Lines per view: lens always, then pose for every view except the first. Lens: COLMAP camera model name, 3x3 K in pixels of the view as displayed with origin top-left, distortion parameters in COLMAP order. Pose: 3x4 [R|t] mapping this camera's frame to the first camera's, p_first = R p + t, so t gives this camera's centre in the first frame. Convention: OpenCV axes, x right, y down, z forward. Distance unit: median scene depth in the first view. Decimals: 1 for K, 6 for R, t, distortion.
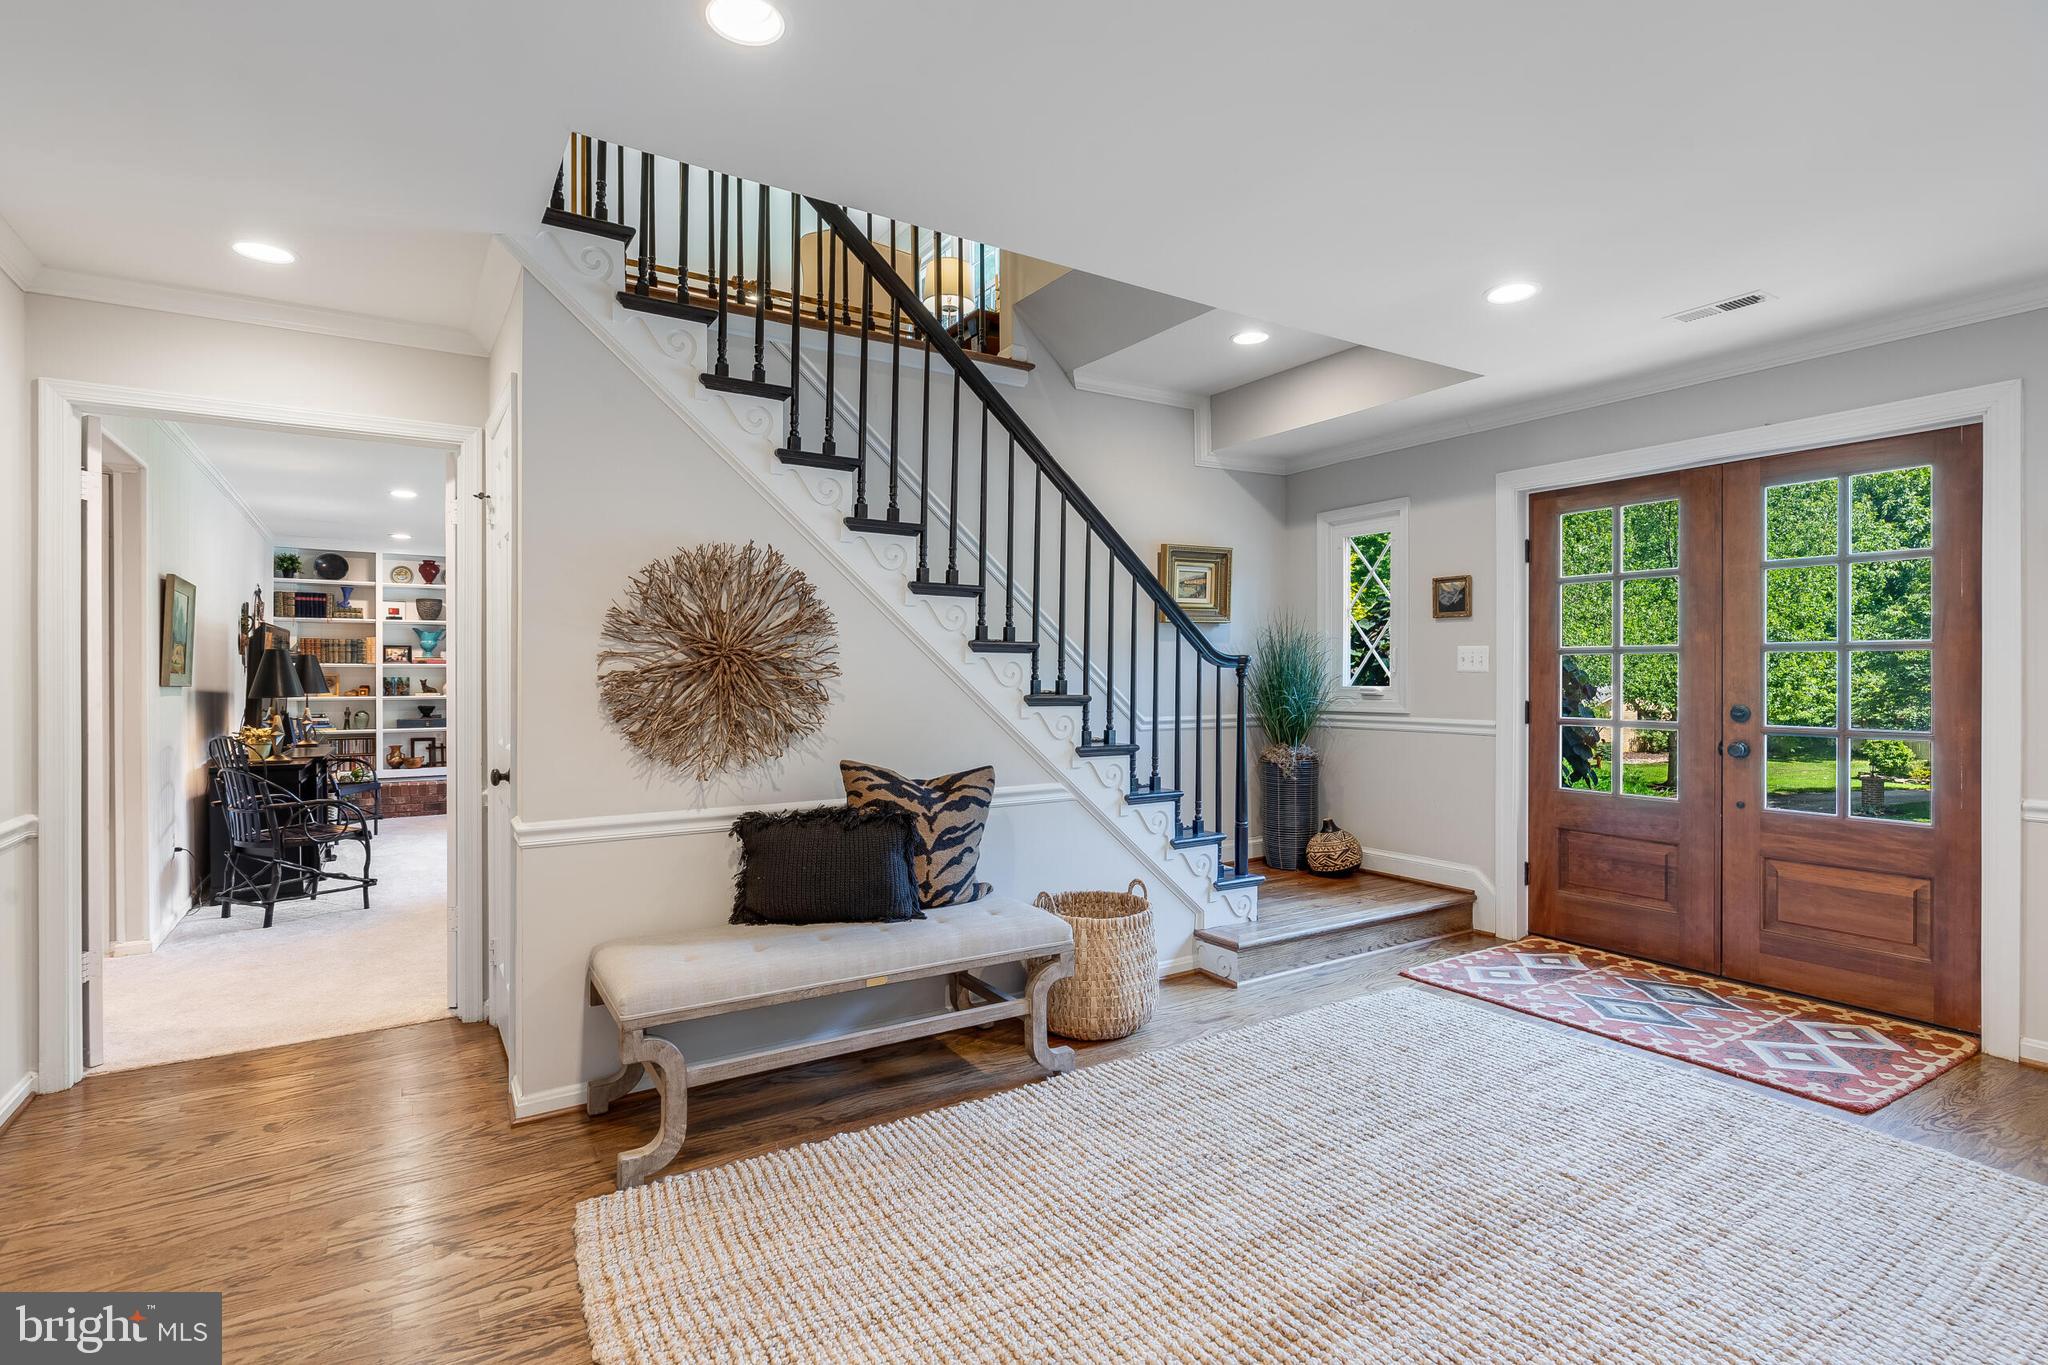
lens RADIAL K [[992.6, 0, 1024.0], [0, 992.6, 682.5], [0, 0, 1]] dist [0.001155, -0.000828]
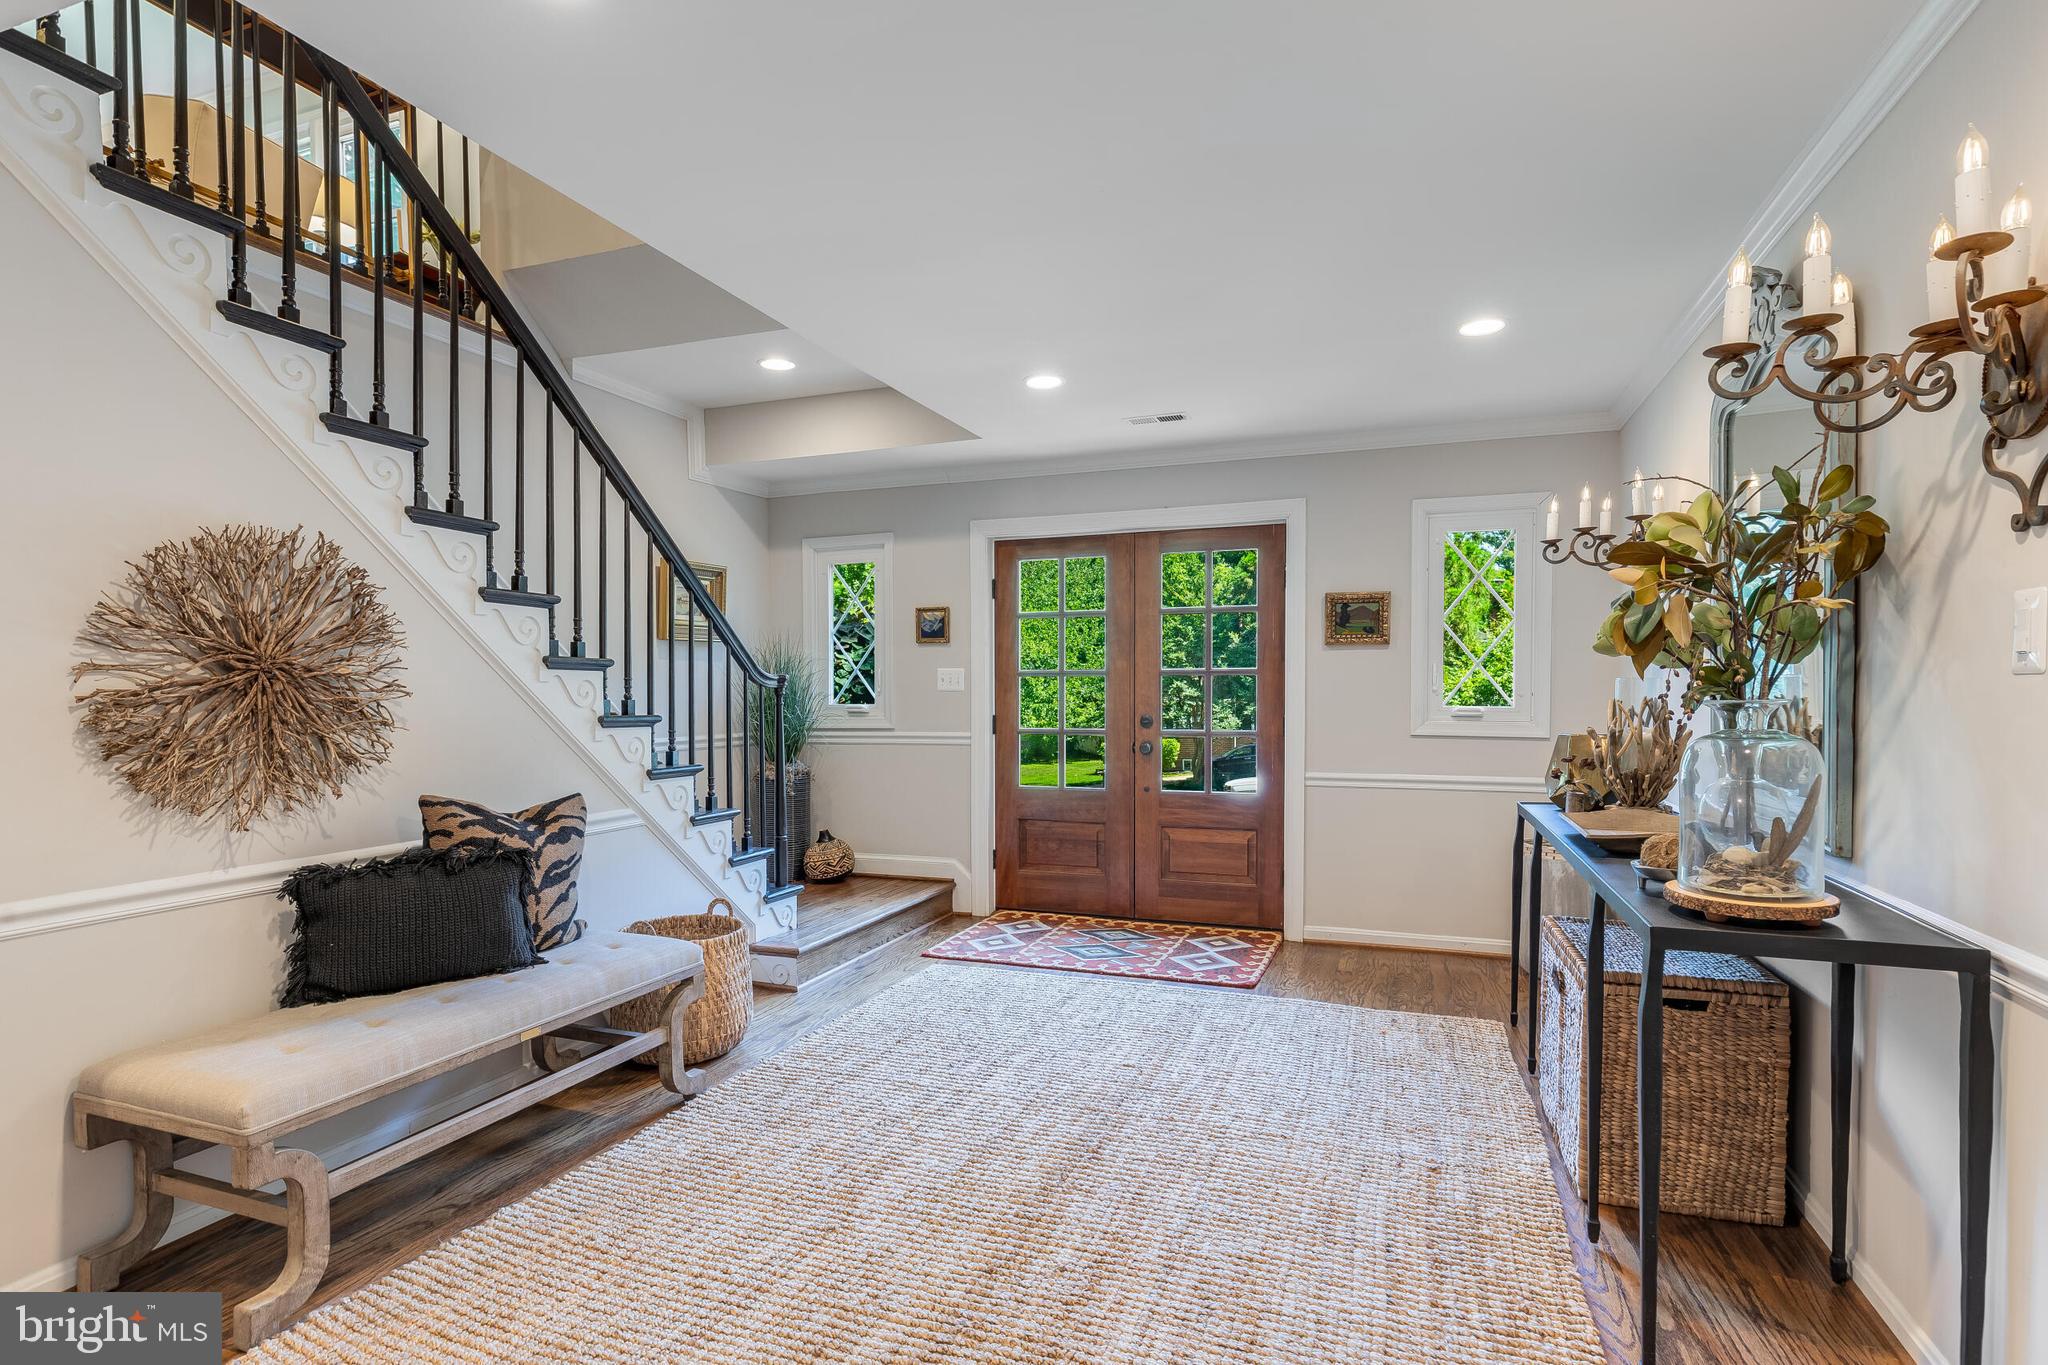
lens RADIAL K [[1029.1, 0, 1022.2], [0, 1029.1, 738.6], [0, 0, 1]] dist [0.001336, -0.000243]
pose [[0.797235, -0.029303, 0.602957, -0.285882], [0.008630, 0.999272, 0.037153, 0.001604], [-0.603607, -0.024416, 0.796908, -0.007716]]
